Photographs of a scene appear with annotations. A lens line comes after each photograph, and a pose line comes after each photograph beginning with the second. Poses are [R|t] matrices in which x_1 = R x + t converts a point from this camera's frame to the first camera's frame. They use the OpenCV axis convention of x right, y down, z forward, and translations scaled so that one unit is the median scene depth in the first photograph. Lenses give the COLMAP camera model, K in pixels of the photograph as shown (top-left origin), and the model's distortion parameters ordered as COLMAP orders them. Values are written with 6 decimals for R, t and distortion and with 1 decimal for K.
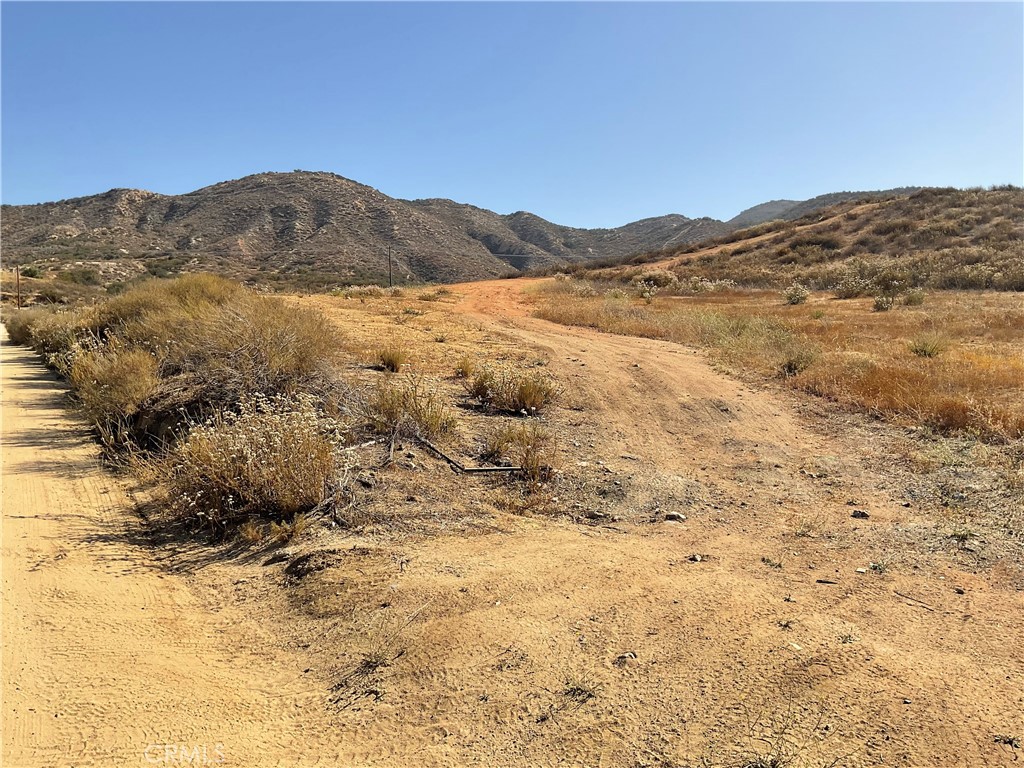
lens RADIAL K [[850.0, 0, 511.2], [0, 850.0, 386.6], [0, 0, 1]] dist [0.086635, -0.177155]
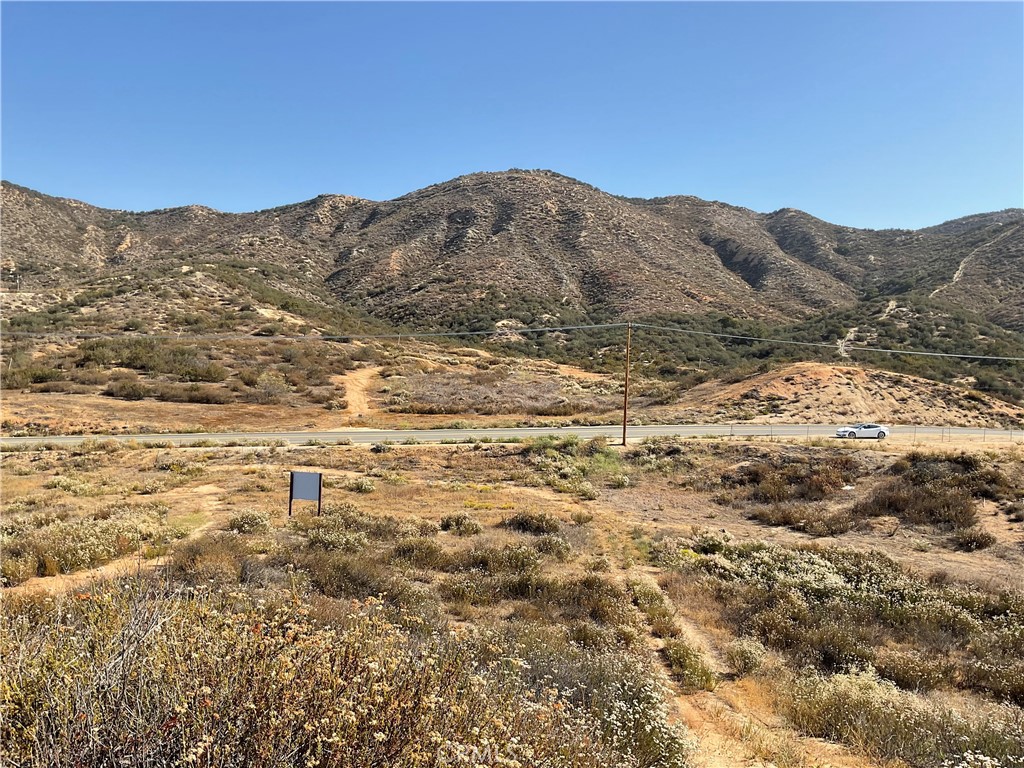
lens RADIAL K [[850.0, 0, 501.7], [0, 850.0, 382.3], [0, 0, 1]] dist [0.086635, -0.177155]
pose [[0.927653, 0.055860, -0.369242, 0.085791], [-0.057320, 0.998331, 0.007023, -0.041744], [0.369018, 0.014651, 0.929307, 0.197401]]
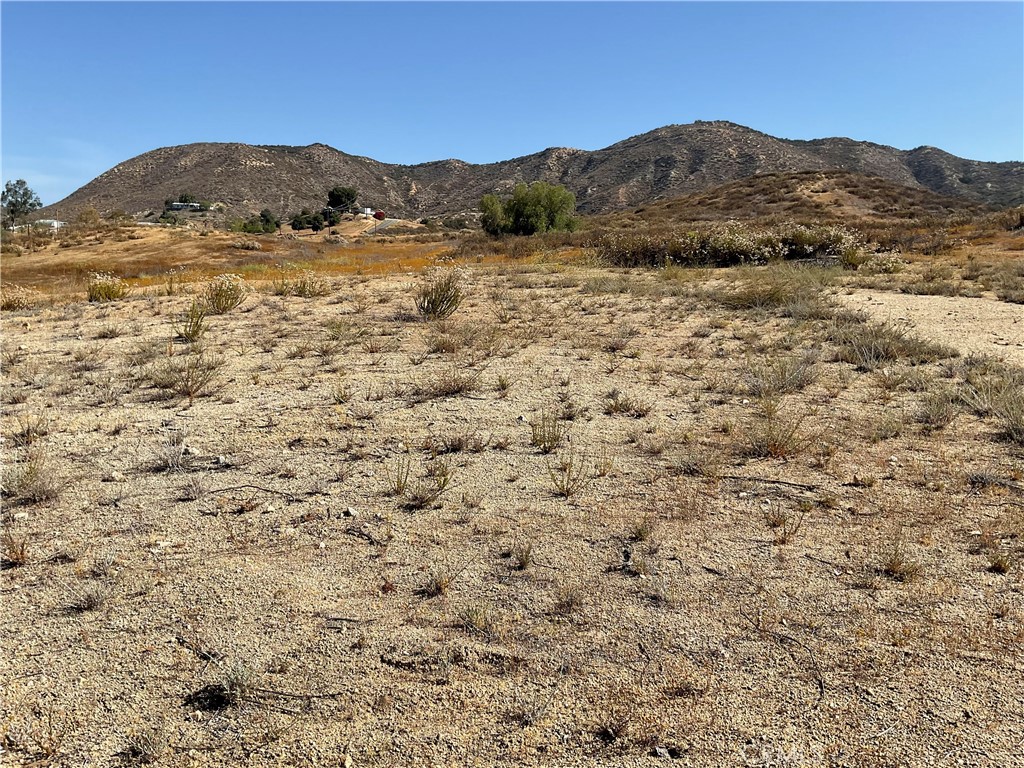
lens RADIAL K [[850.0, 0, 508.8], [0, 850.0, 395.3], [0, 0, 1]] dist [0.086635, -0.177155]
pose [[0.857059, 0.097170, -0.505973, 0.158514], [-0.055479, 0.993750, 0.096871, 0.011667], [0.512223, -0.054953, 0.857092, -0.125011]]
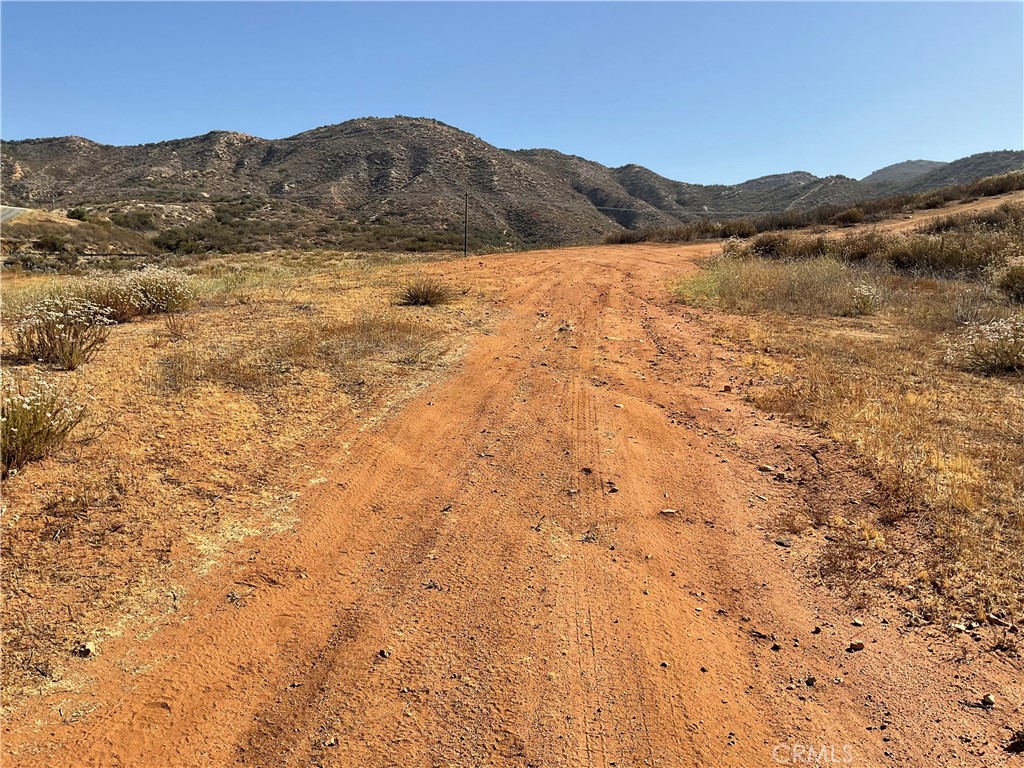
lens RADIAL K [[850.0, 0, 508.1], [0, 850.0, 393.0], [0, 0, 1]] dist [0.086635, -0.177155]
pose [[0.991832, 0.054112, -0.115504, -0.000968], [-0.047444, 0.997087, 0.059719, -0.007577], [0.118399, -0.053752, 0.991510, 0.055245]]
